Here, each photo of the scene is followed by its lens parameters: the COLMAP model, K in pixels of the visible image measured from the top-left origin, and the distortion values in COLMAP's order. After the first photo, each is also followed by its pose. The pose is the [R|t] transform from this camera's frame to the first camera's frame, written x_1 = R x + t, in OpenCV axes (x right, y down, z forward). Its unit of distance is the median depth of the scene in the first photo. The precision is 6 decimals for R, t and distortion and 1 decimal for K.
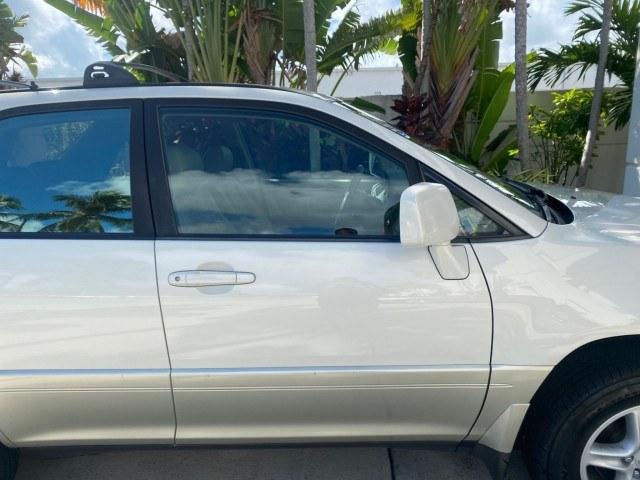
lens RADIAL K [[490.3, 0, 322.1], [0, 490.3, 247.5], [0, 0, 1]] dist [0.006985, -0.003779]
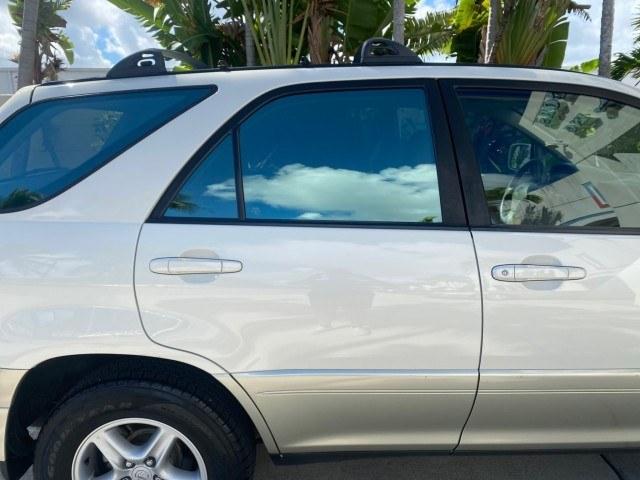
lens RADIAL K [[490.3, 0, 307.3], [0, 490.3, 232.1], [0, 0, 1]] dist [0.006985, -0.003779]
pose [[0.999783, 0.012652, 0.016573, -0.605932], [-0.012497, 0.999878, -0.009380, 0.000672], [-0.016690, 0.009171, 0.999819, 0.072369]]
